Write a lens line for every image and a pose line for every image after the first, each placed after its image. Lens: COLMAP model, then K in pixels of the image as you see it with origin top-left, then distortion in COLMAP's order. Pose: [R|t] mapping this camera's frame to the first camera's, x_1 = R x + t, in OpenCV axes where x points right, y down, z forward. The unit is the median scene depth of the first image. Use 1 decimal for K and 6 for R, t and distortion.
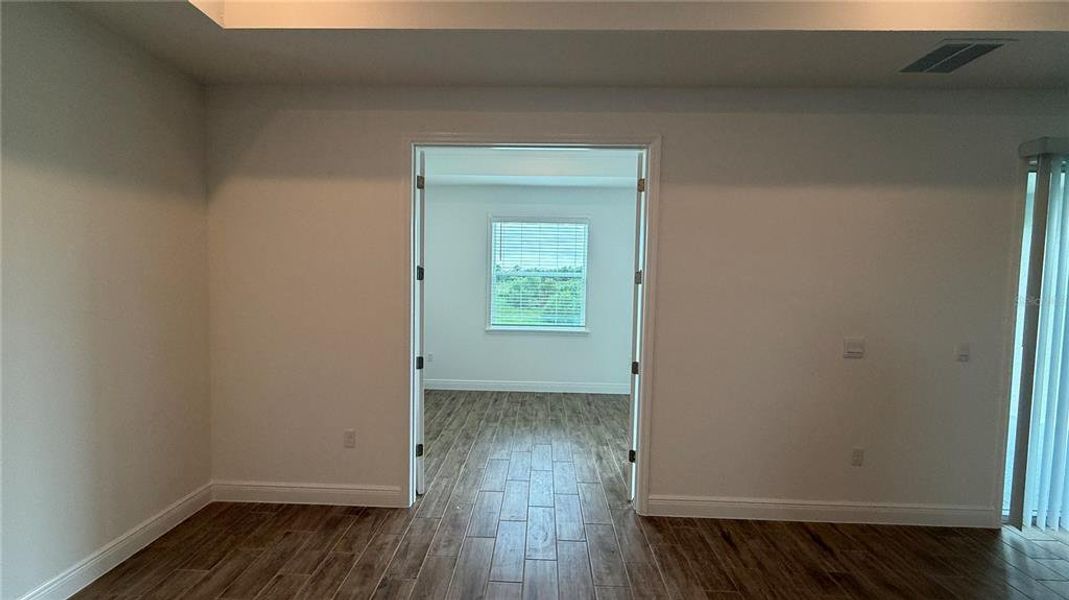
lens RADIAL K [[431.7, 0, 519.8], [0, 431.7, 301.9], [0, 0, 1]] dist [0.000180, -0.000029]
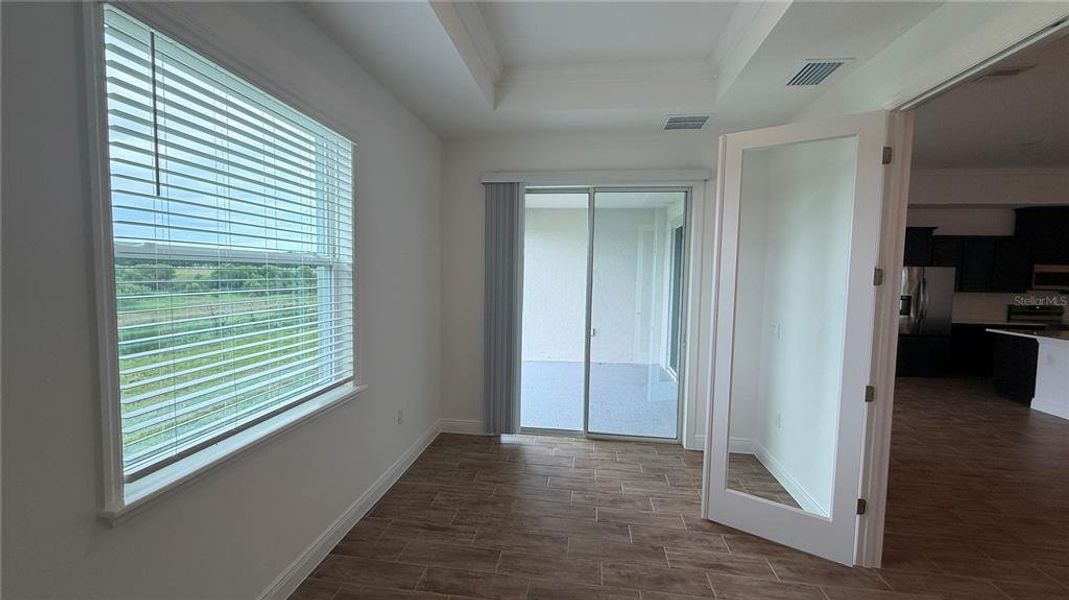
lens RADIAL K [[424.1, 0, 531.5], [0, 424.1, 299.9], [0, 0, 1]] dist [0.000433, -0.000120]
pose [[0.097906, -0.069149, 0.992790, -0.468900], [0.054460, 0.996461, 0.064034, -0.087231], [-0.993704, 0.047798, 0.101325, 1.309064]]
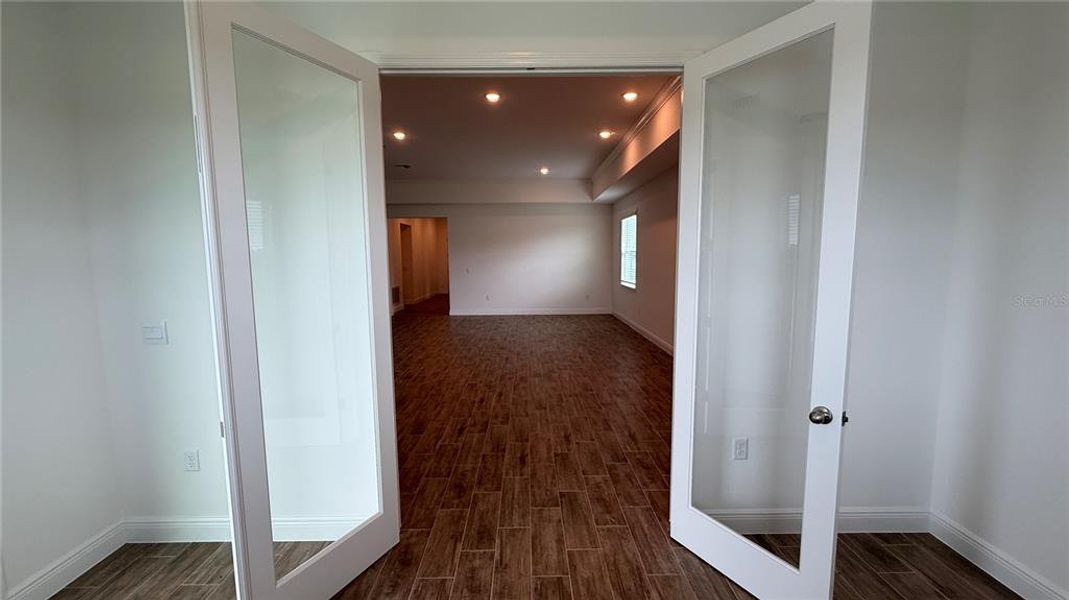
lens RADIAL K [[424.1, 0, 531.5], [0, 424.1, 299.9], [0, 0, 1]] dist [0.000433, -0.000120]
pose [[-0.998839, 0.007260, -0.047624, 0.042472], [-0.001170, 0.984631, 0.174646, -0.081299], [0.048160, 0.174499, -0.983479, 1.487417]]
